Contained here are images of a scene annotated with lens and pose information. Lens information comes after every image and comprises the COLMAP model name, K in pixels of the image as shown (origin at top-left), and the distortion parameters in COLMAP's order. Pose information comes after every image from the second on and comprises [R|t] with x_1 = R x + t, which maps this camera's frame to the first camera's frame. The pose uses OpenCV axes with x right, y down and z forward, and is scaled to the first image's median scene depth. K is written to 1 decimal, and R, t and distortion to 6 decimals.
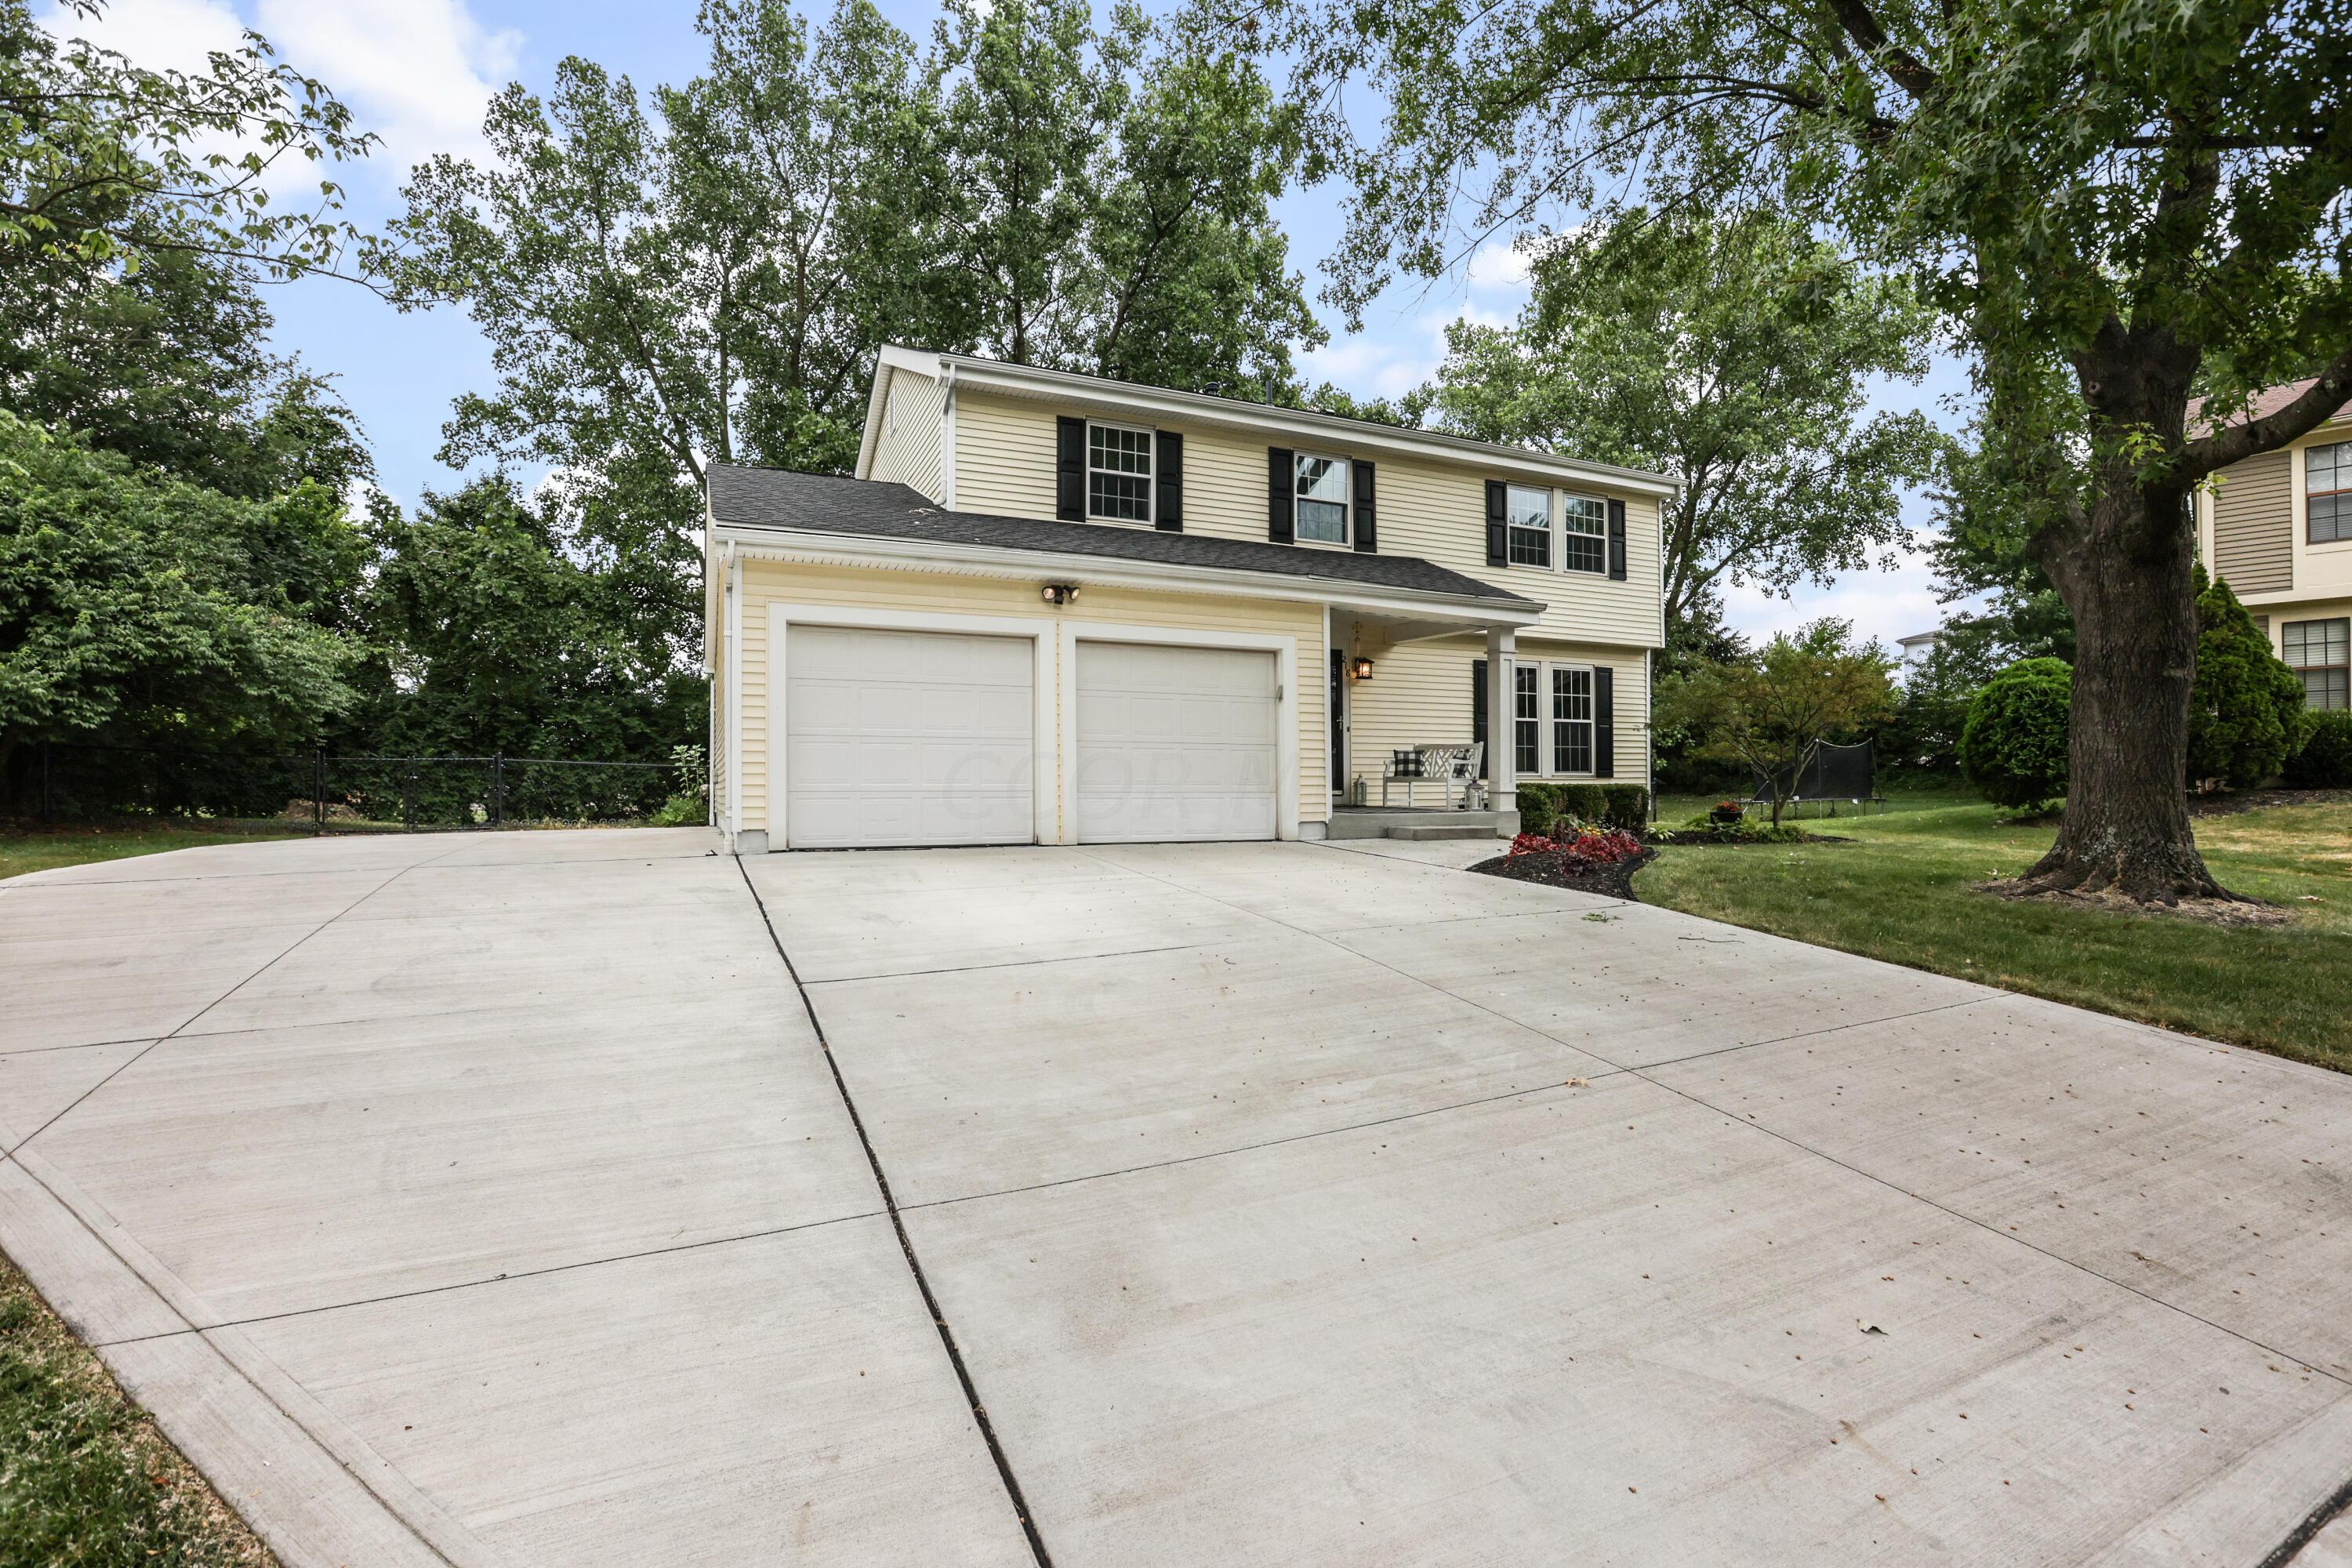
lens RADIAL K [[1038.0, 0, 1176.0], [0, 1038.0, 784.0], [0, 0, 1]] dist [-0.025347, 0.000161]
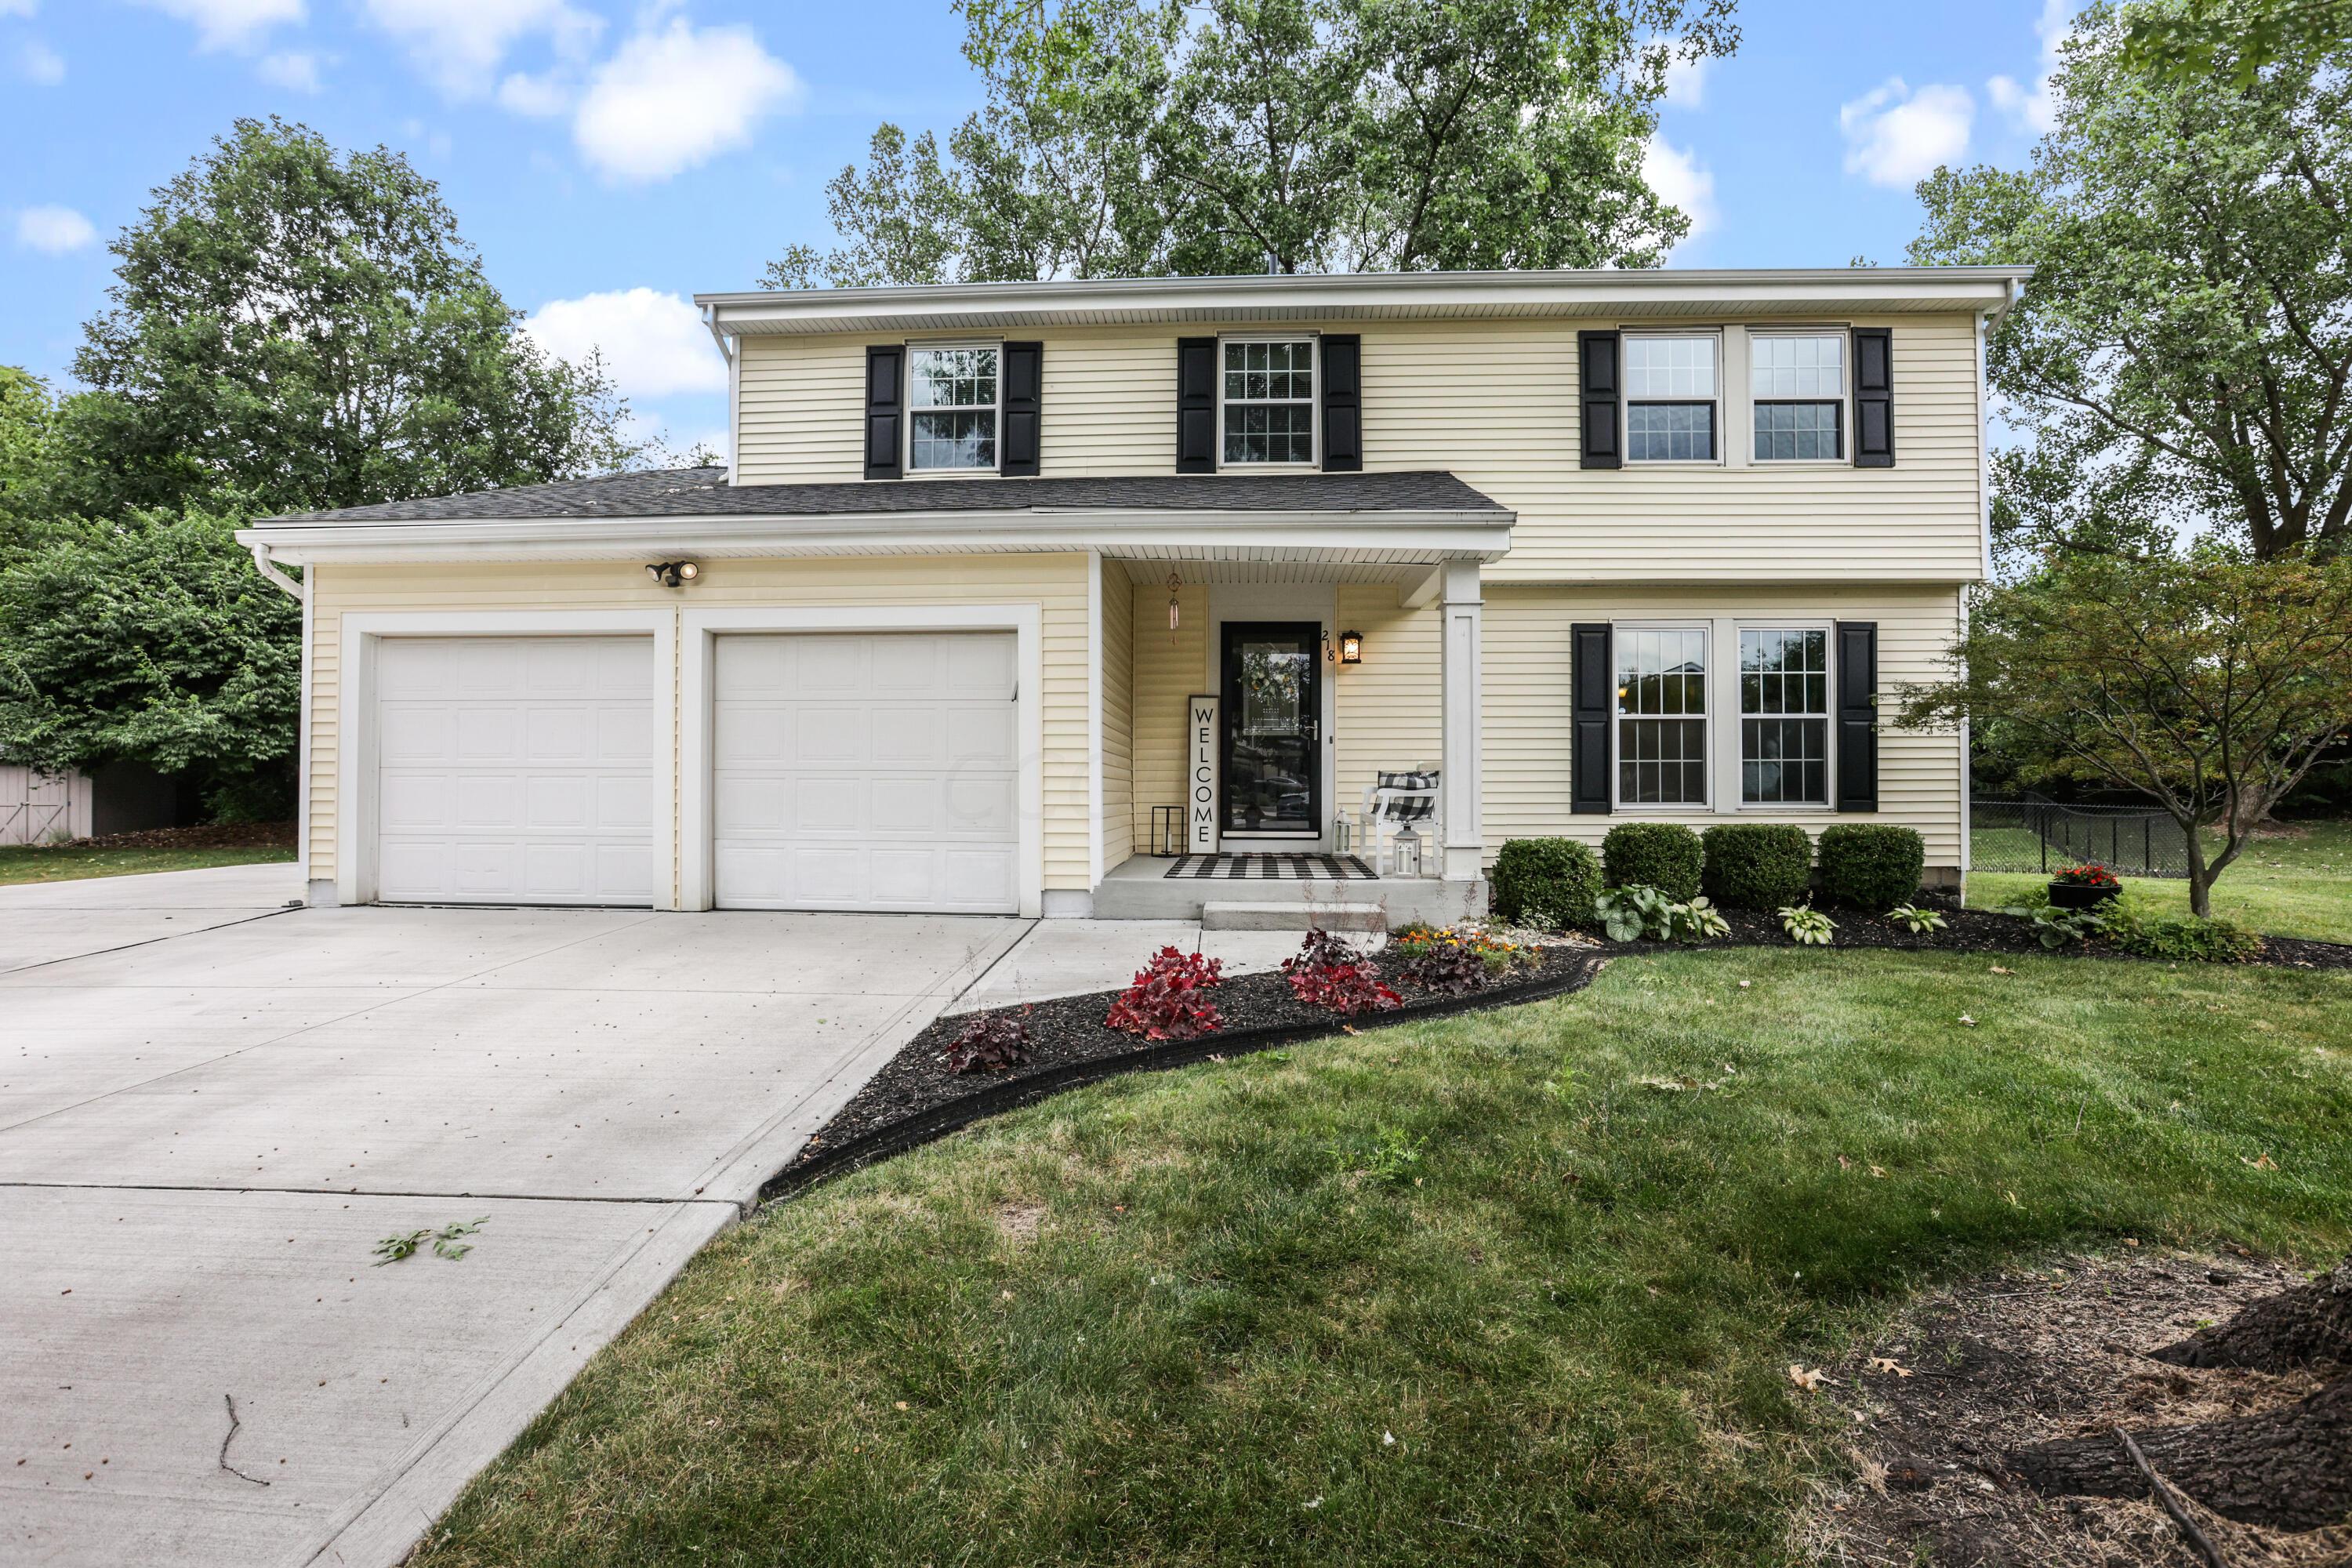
lens RADIAL K [[1255.7, 0, 1176.0], [0, 1255.7, 784.0], [0, 0, 1]] dist [0.002199, 0.000557]
pose [[0.899057, -0.005075, -0.437802, 0.394923], [-0.002432, 0.999860, -0.016585, -0.010740], [0.437824, 0.015976, 0.898919, 0.218039]]
